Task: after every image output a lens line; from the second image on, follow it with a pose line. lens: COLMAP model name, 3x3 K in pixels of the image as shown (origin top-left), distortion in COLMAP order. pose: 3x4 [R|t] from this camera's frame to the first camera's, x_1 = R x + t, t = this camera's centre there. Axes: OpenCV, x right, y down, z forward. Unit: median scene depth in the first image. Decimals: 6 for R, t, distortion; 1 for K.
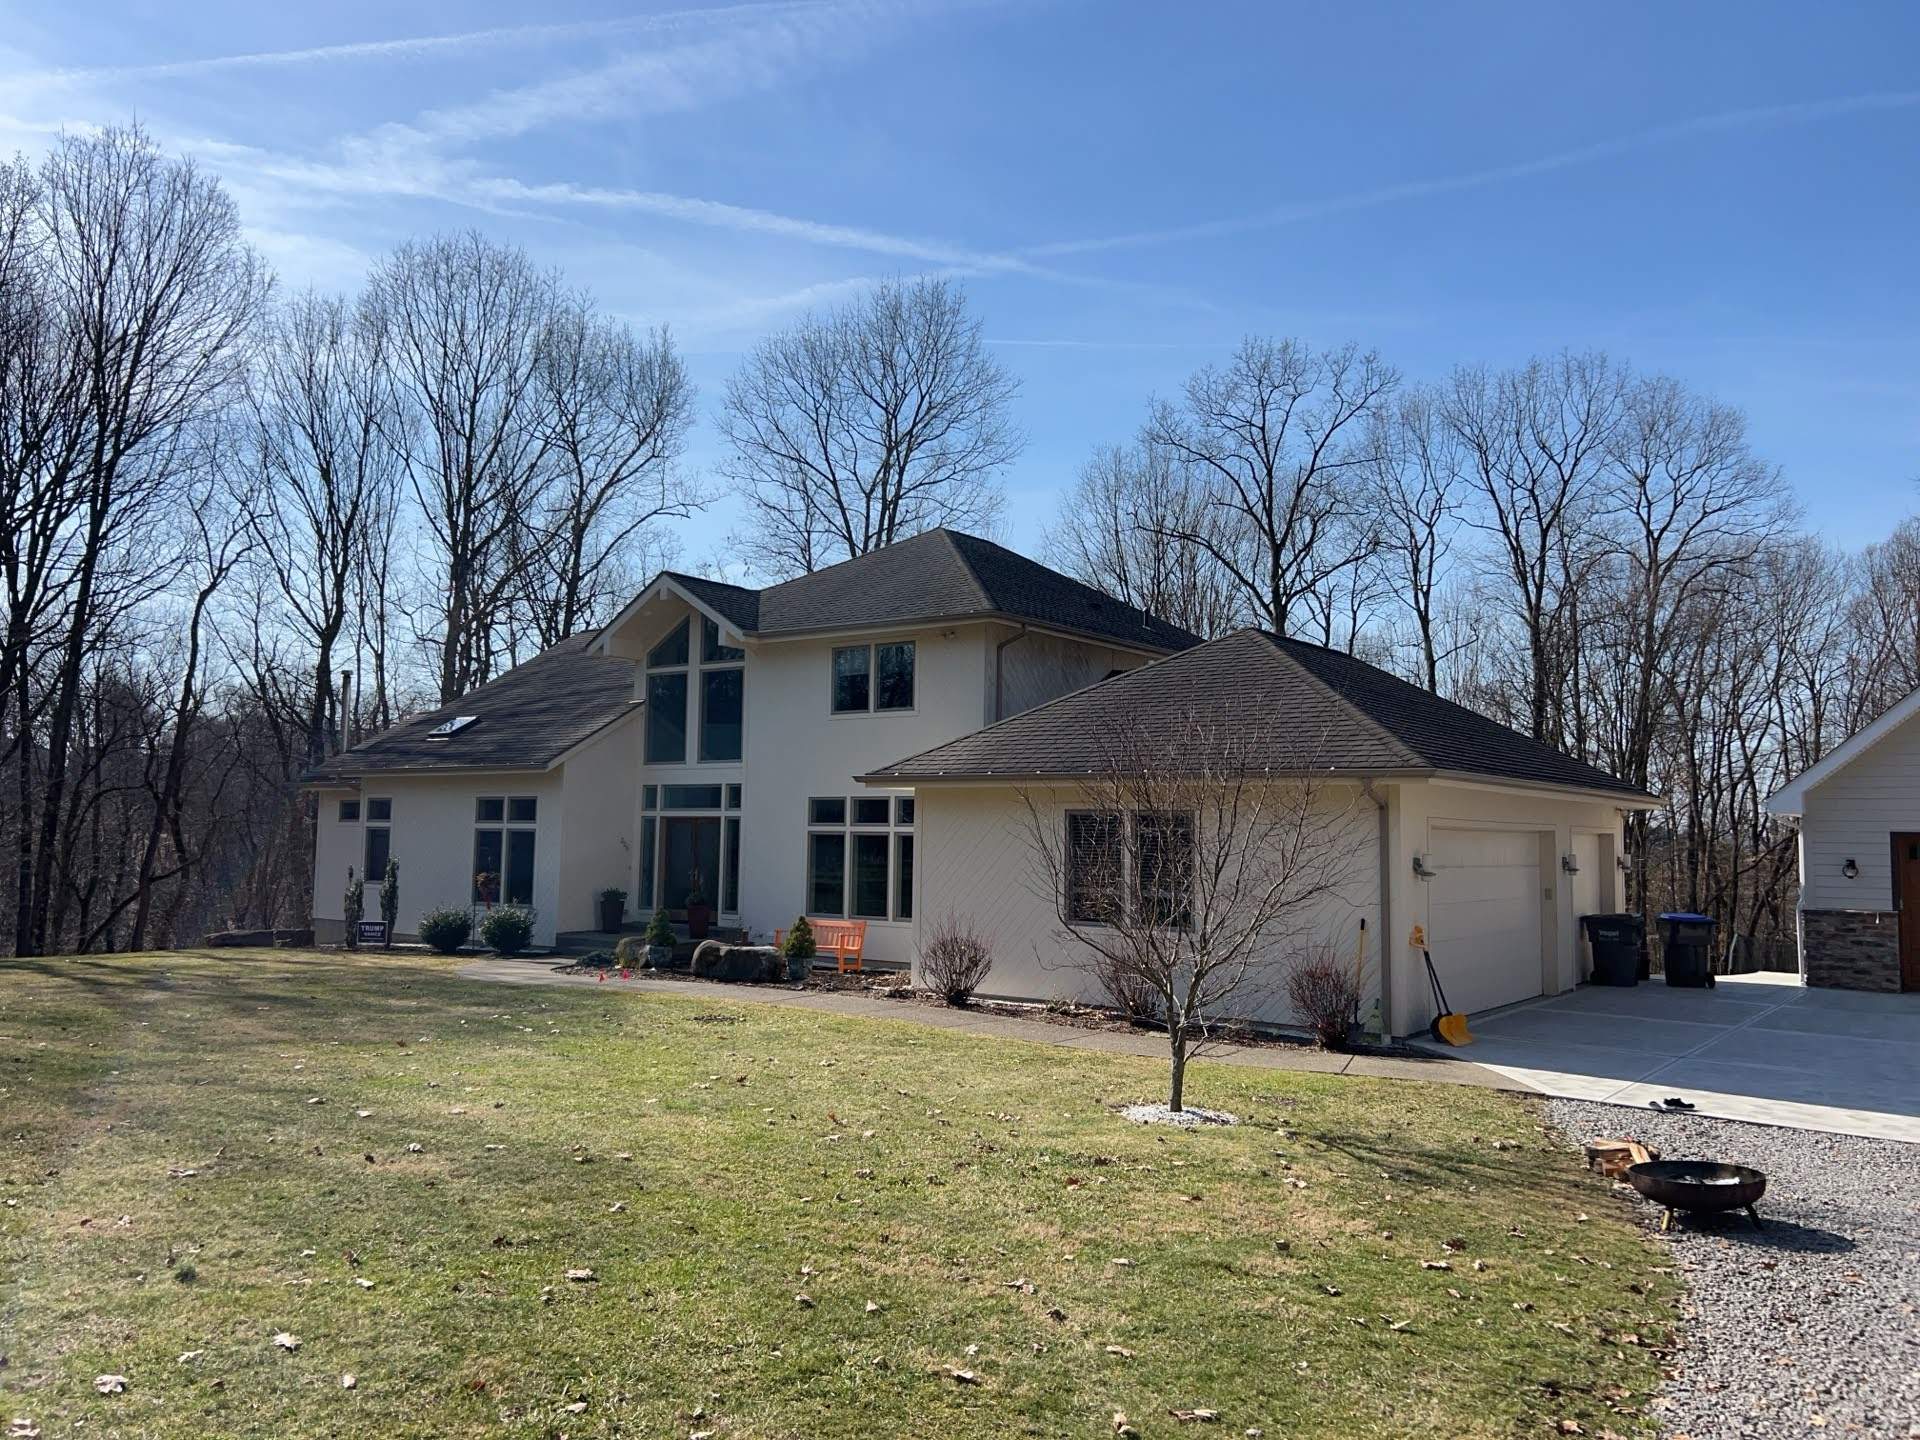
lens RADIAL K [[1439.0, 0, 953.4], [0, 1439.0, 728.5], [0, 0, 1]] dist [0.054893, -0.075342]
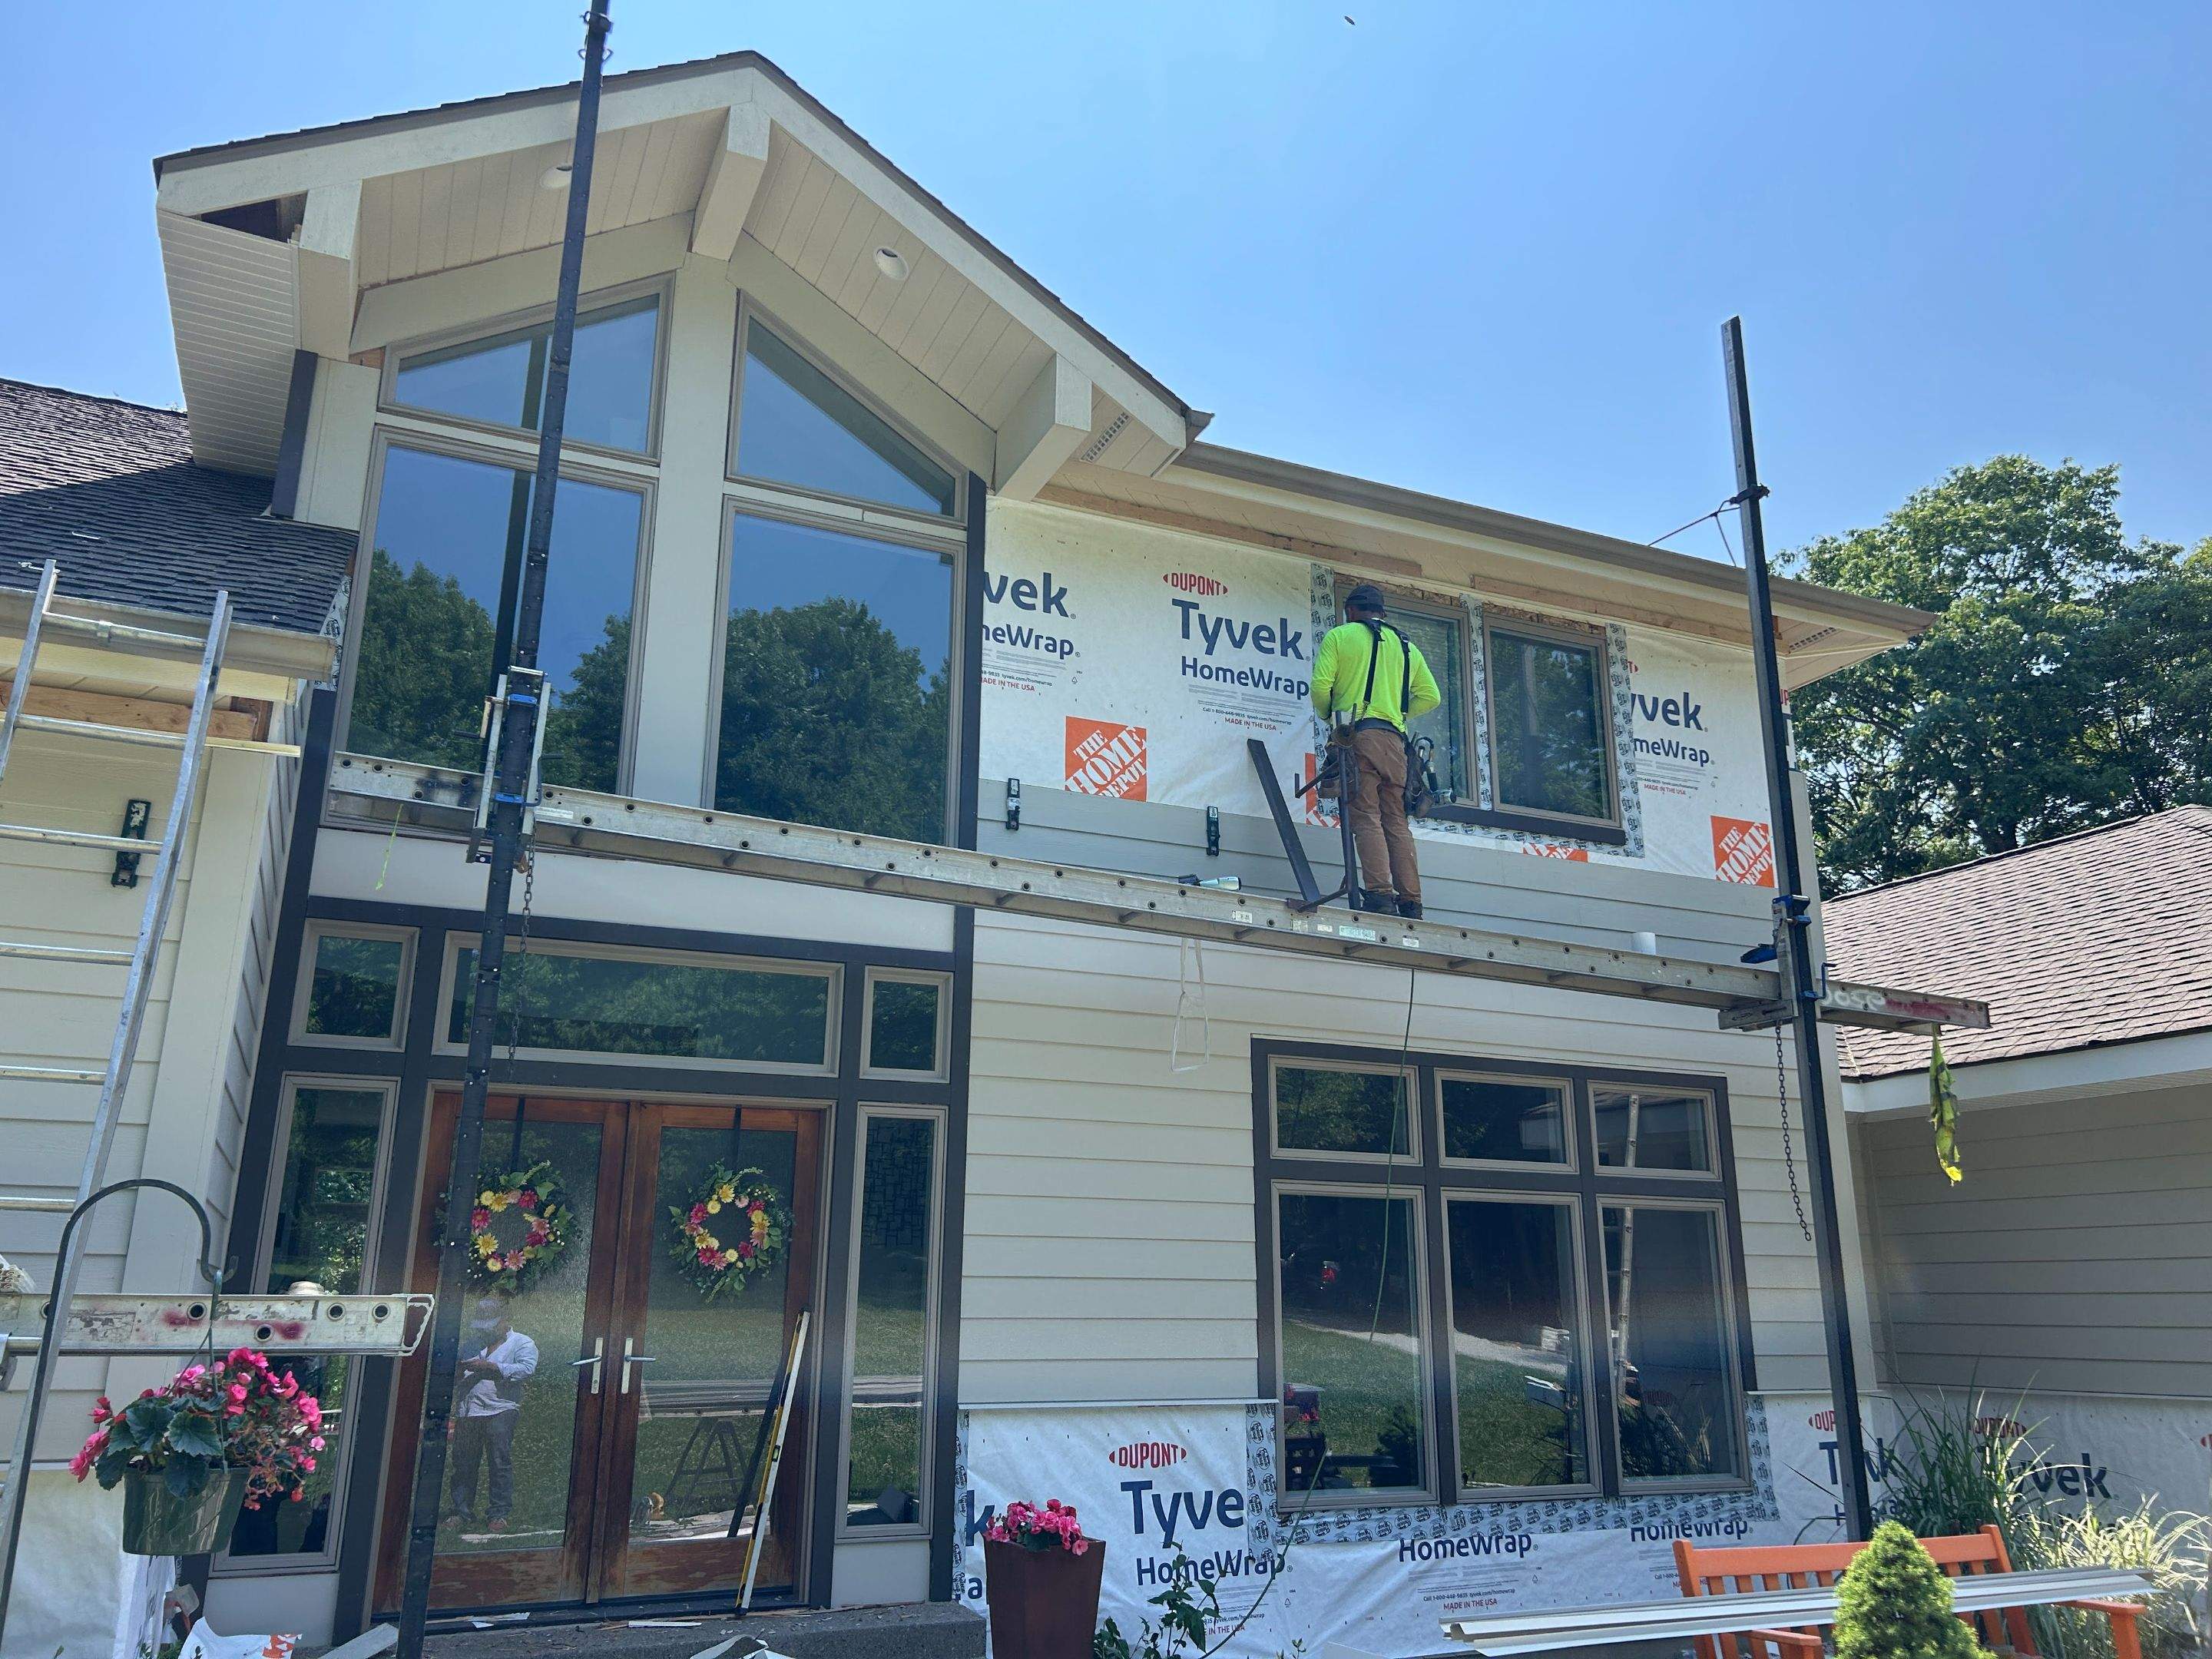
lens RADIAL K [[1673.6, 0, 1111.3], [0, 1673.6, 818.7], [0, 0, 1]] dist [0.020889, -0.004002]
pose [[0.485781, 0.232850, 0.842495, -0.194567], [-0.065747, 0.970867, -0.230421, 0.038836], [-0.871604, 0.056543, 0.486939, 0.420310]]
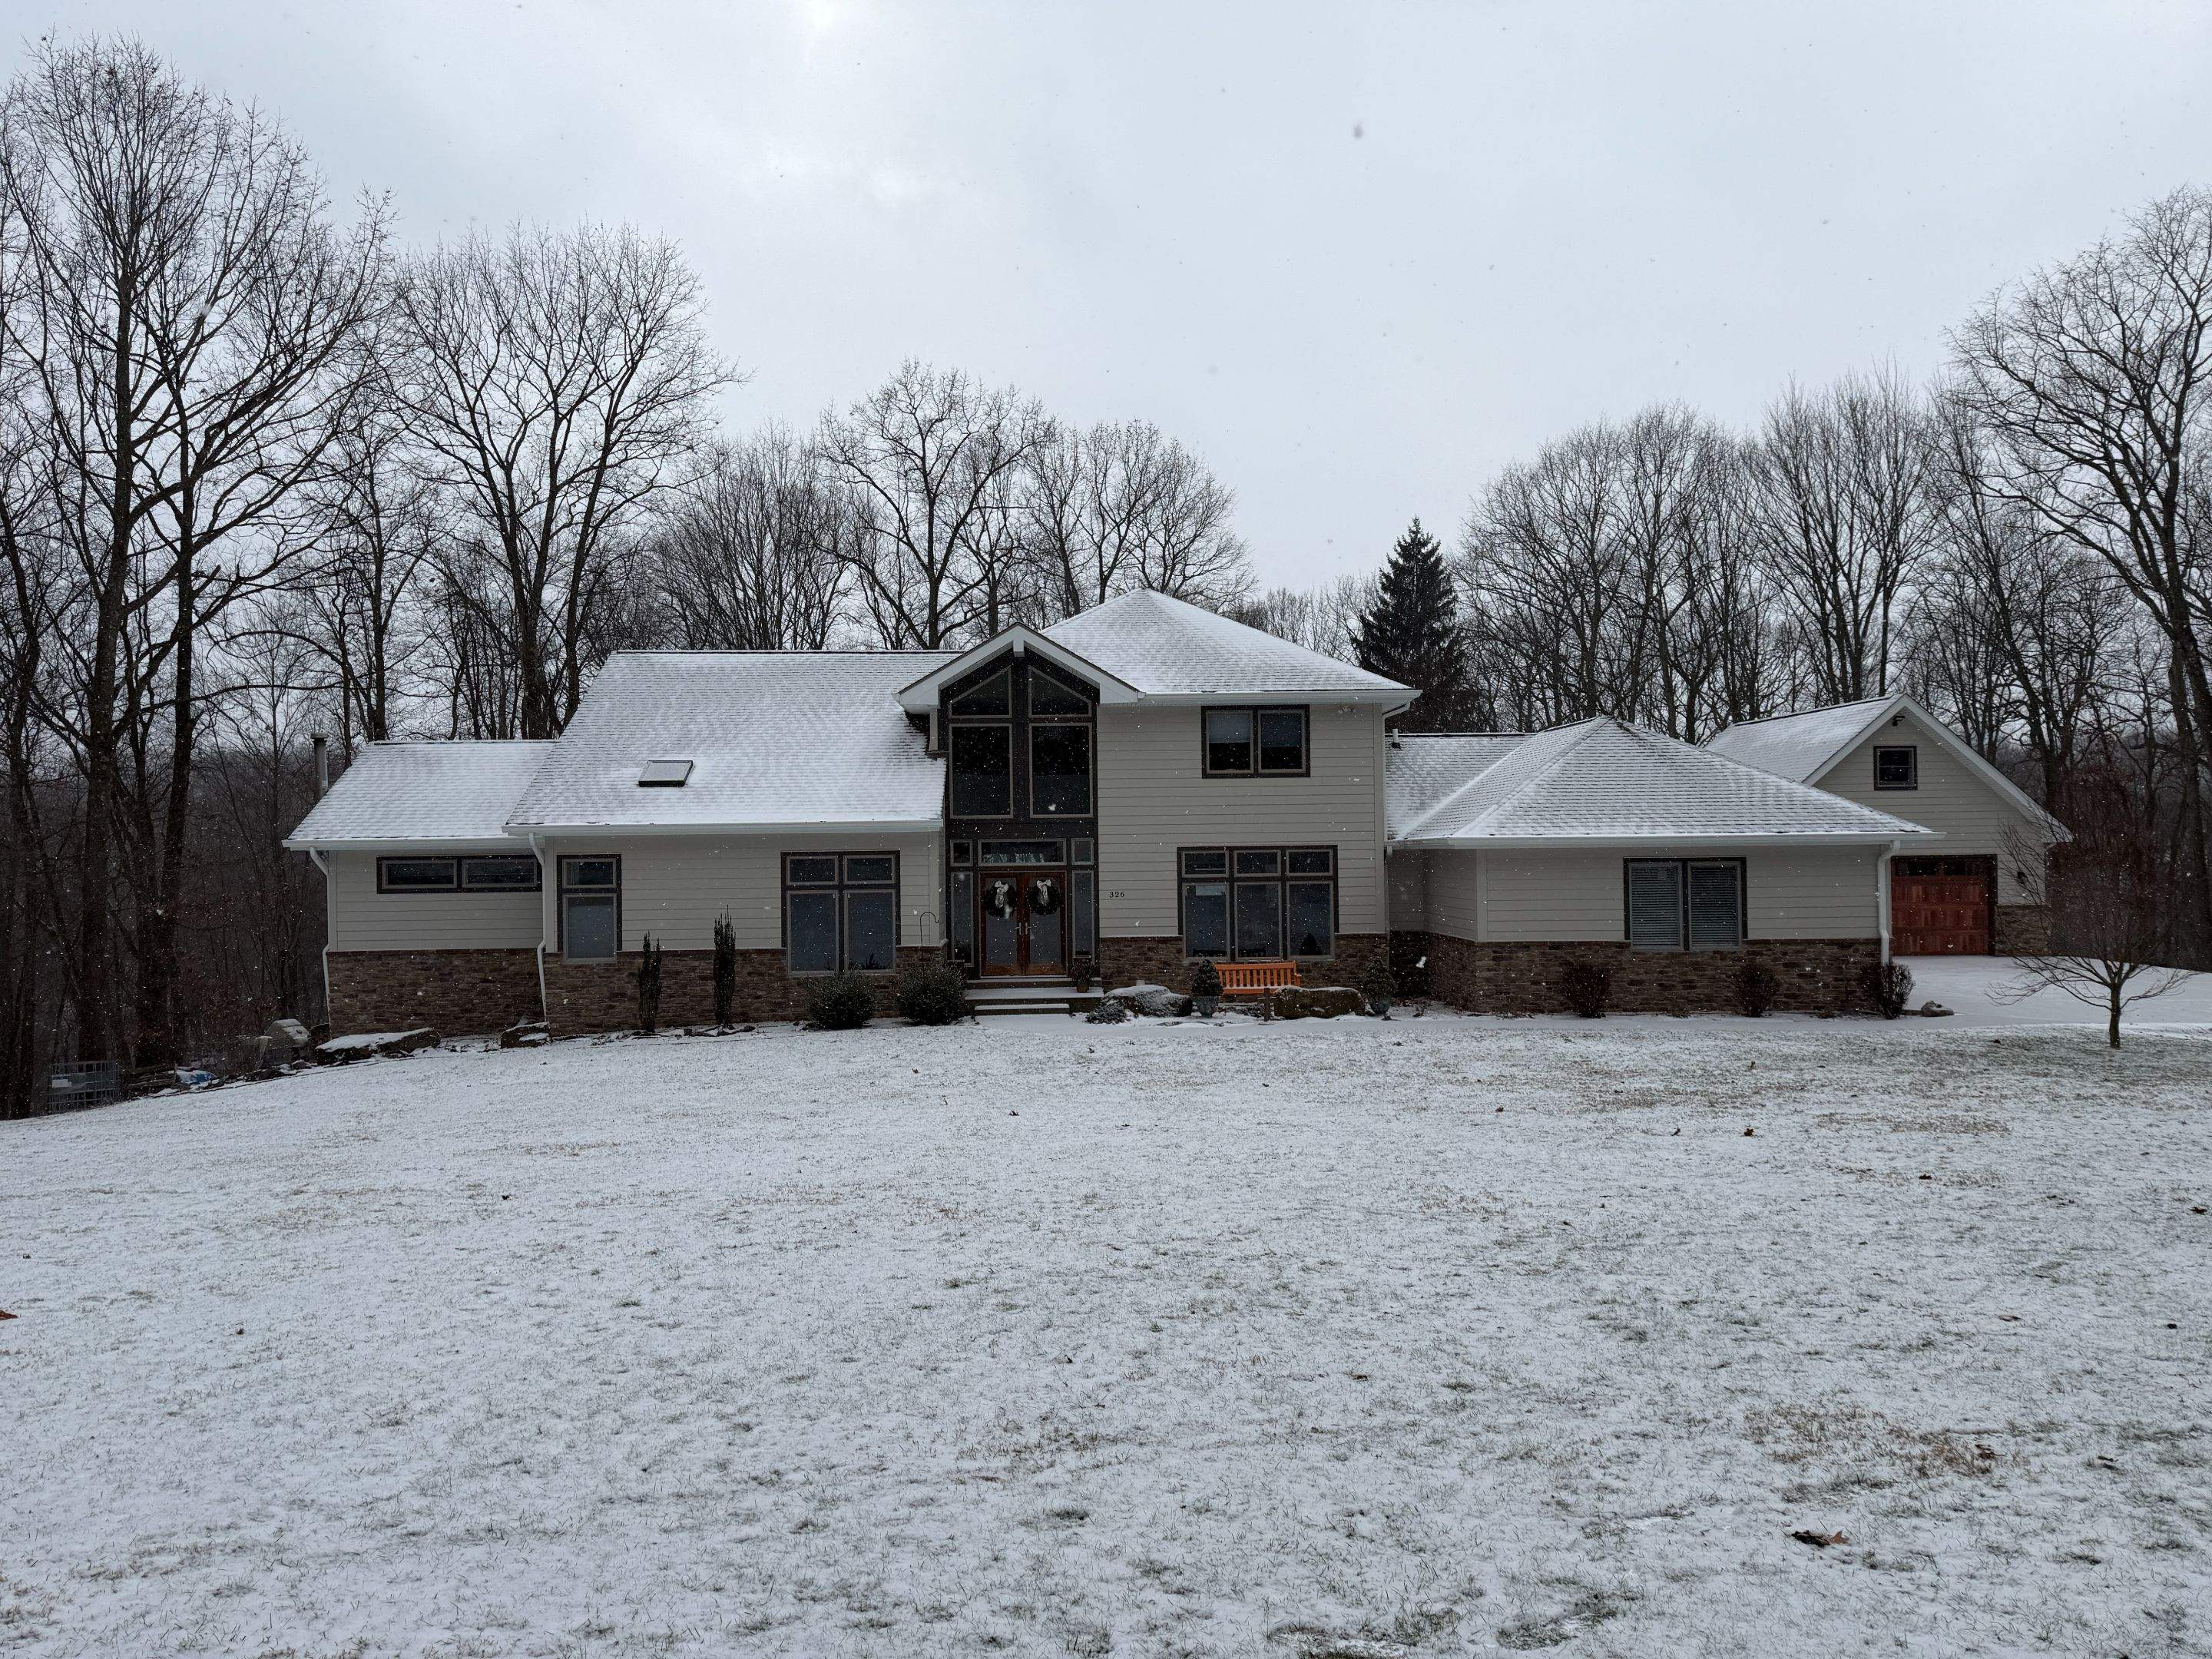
lens RADIAL K [[1540.7, 0, 1106.0], [0, 1540.7, 829.5], [0, 0, 1]] dist [0.106092, -0.102867]
pose [[0.776687, -0.015664, 0.629692, -0.419175], [-0.024694, 0.998165, 0.055289, -0.014402], [-0.629403, -0.058492, 0.774875, 0.073365]]
